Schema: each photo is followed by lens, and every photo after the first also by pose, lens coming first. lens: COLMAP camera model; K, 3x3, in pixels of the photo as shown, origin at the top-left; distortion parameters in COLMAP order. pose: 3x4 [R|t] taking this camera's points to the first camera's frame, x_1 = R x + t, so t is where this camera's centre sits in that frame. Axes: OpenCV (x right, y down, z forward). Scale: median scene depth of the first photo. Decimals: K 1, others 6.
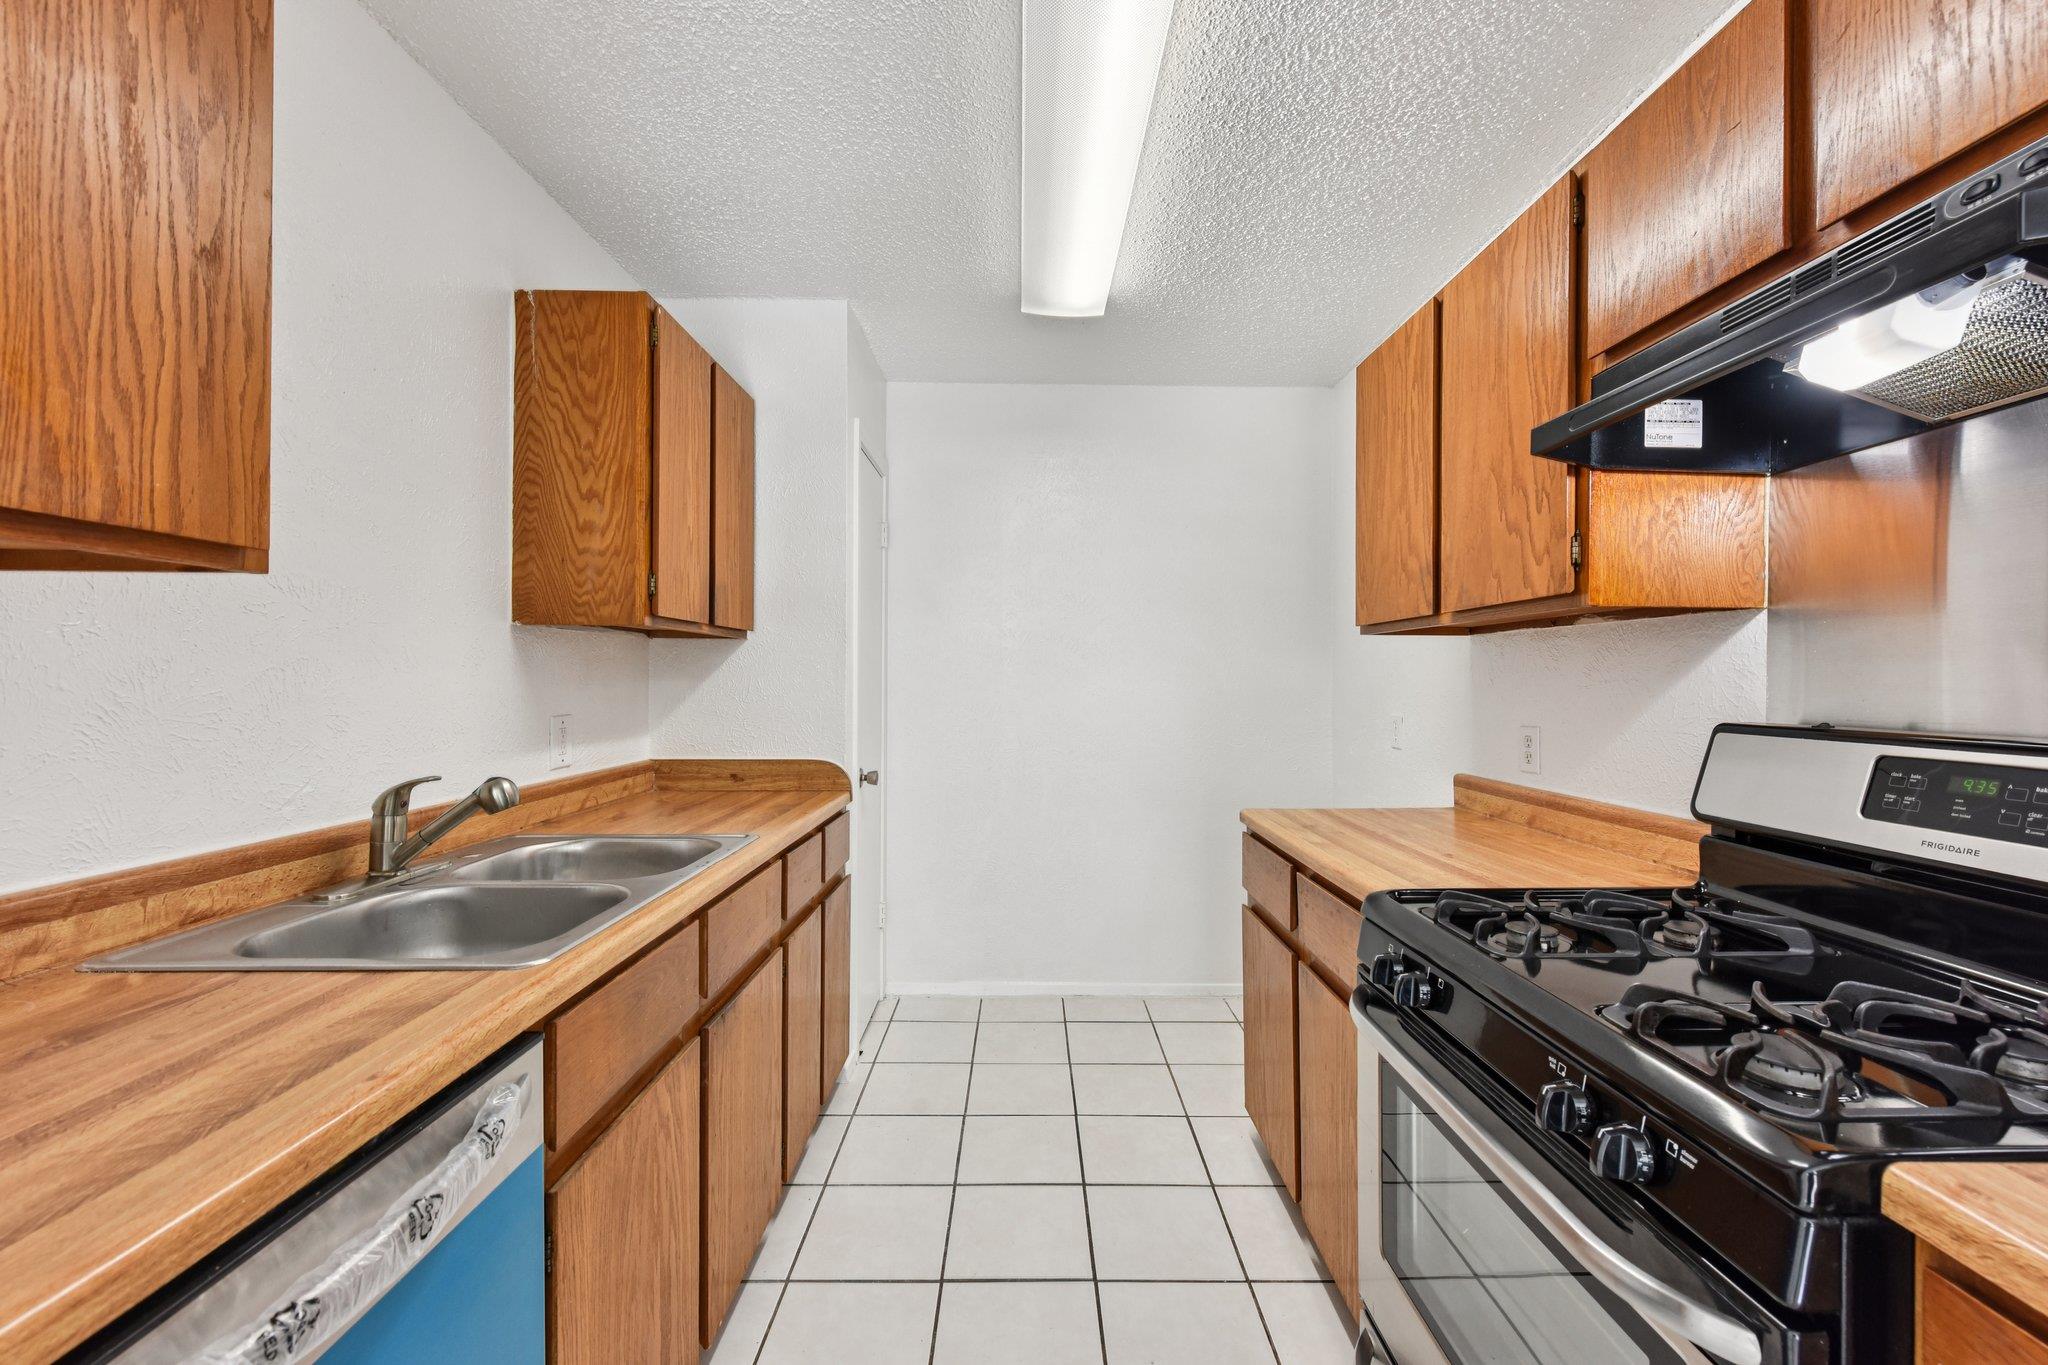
lens RADIAL K [[811.0, 0, 1036.2], [0, 811.0, 687.7], [0, 0, 1]] dist [0.003831, -0.000094]
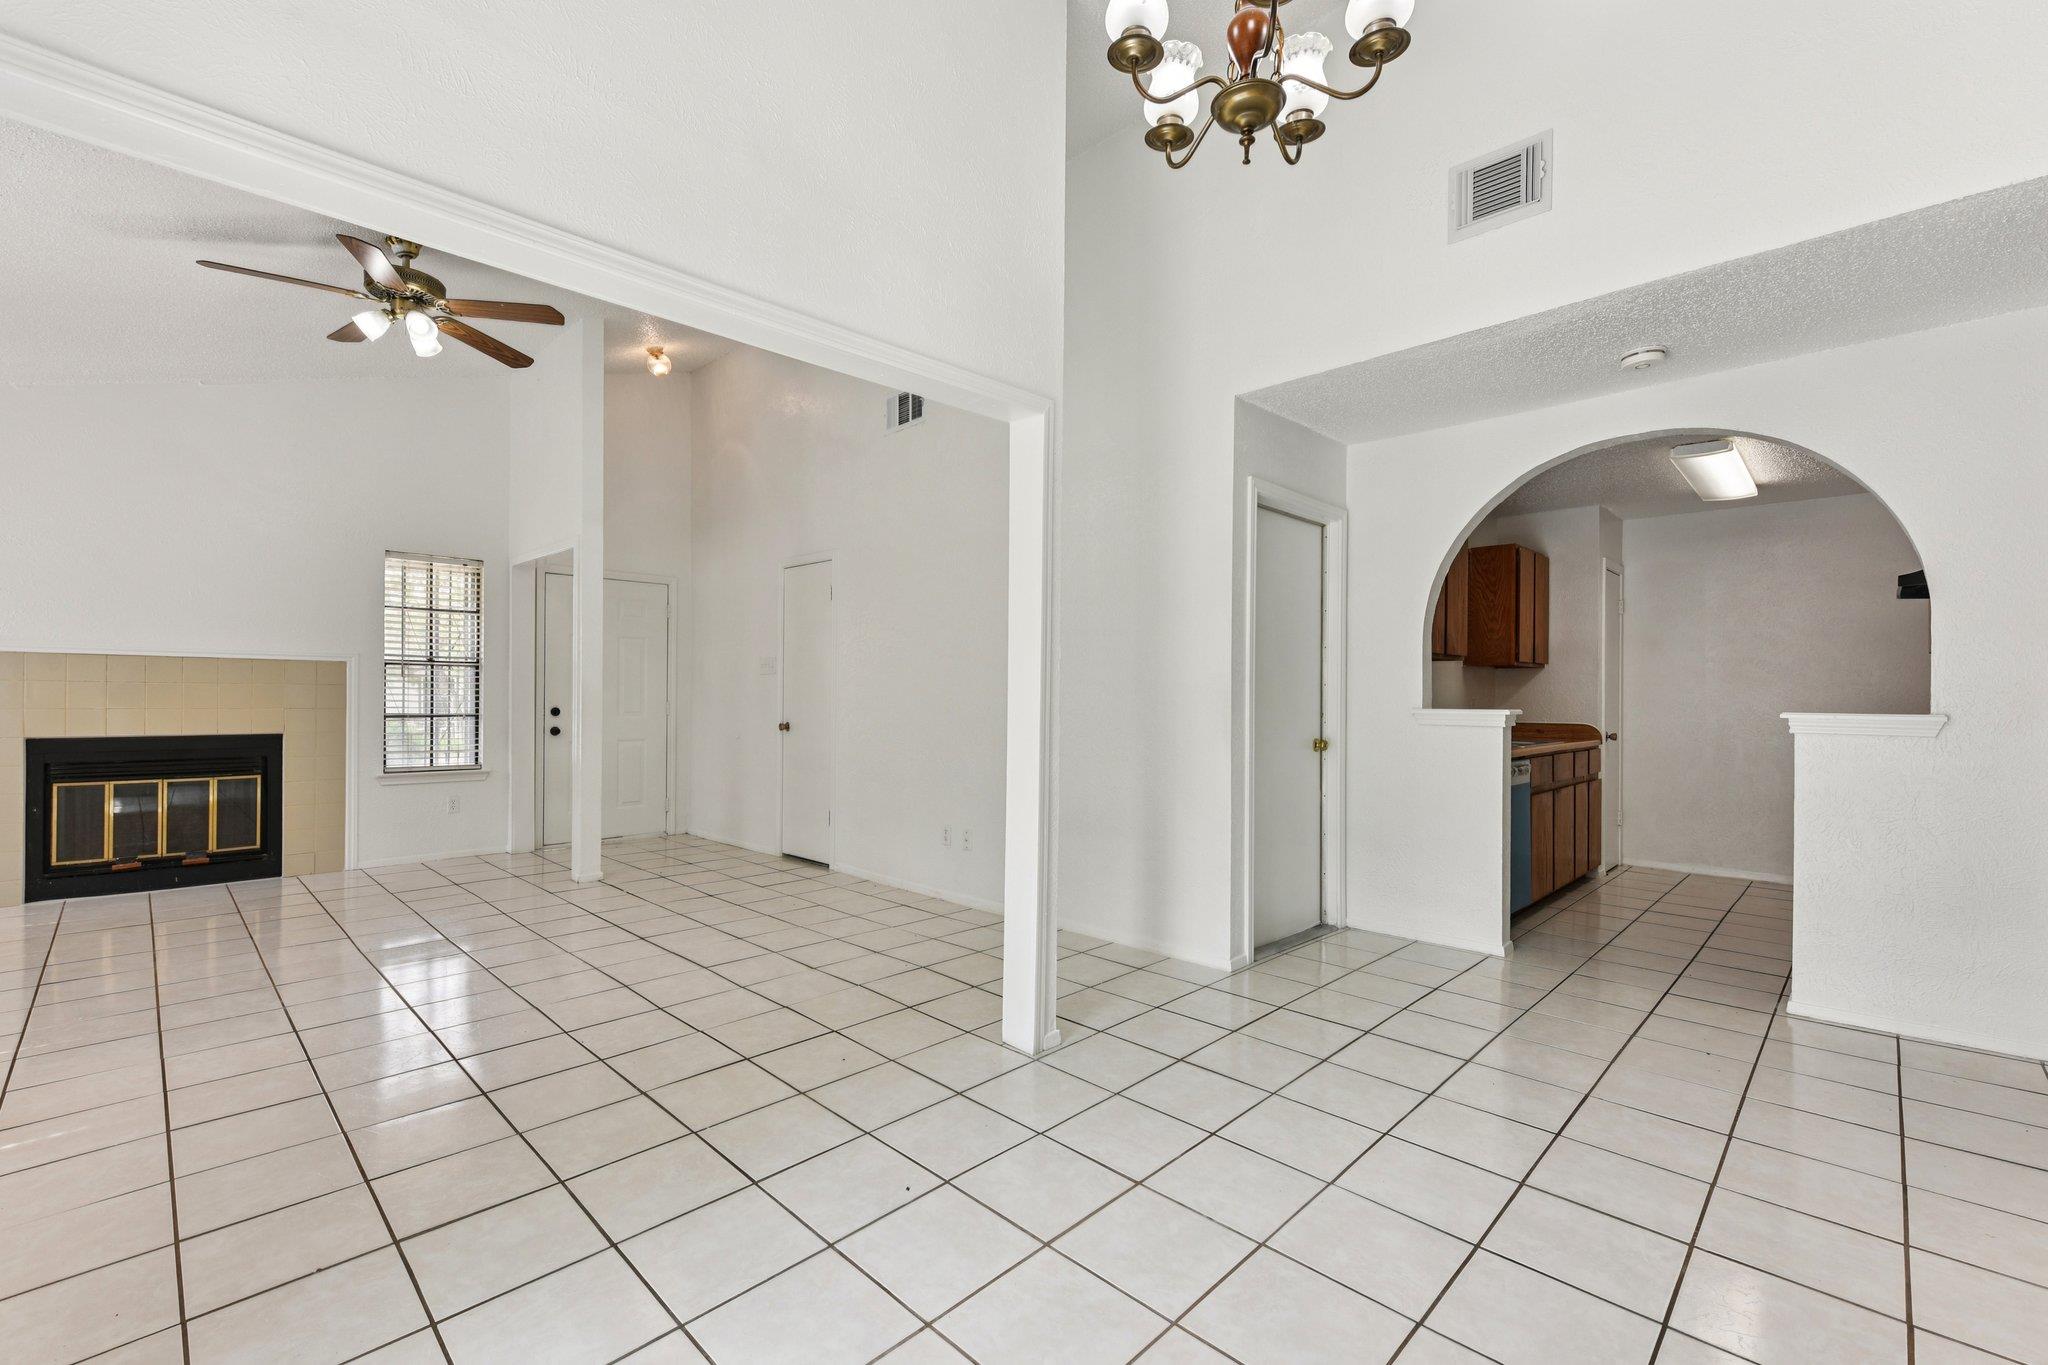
lens RADIAL K [[868.7, 0, 1022.6], [0, 868.7, 692.1], [0, 0, 1]] dist [0.003644, -0.000343]
pose [[0.702142, -0.003315, -0.712030, 0.322626], [-0.009585, 0.999855, -0.014106, 0.051744], [0.711973, 0.016729, 0.702008, -1.647376]]
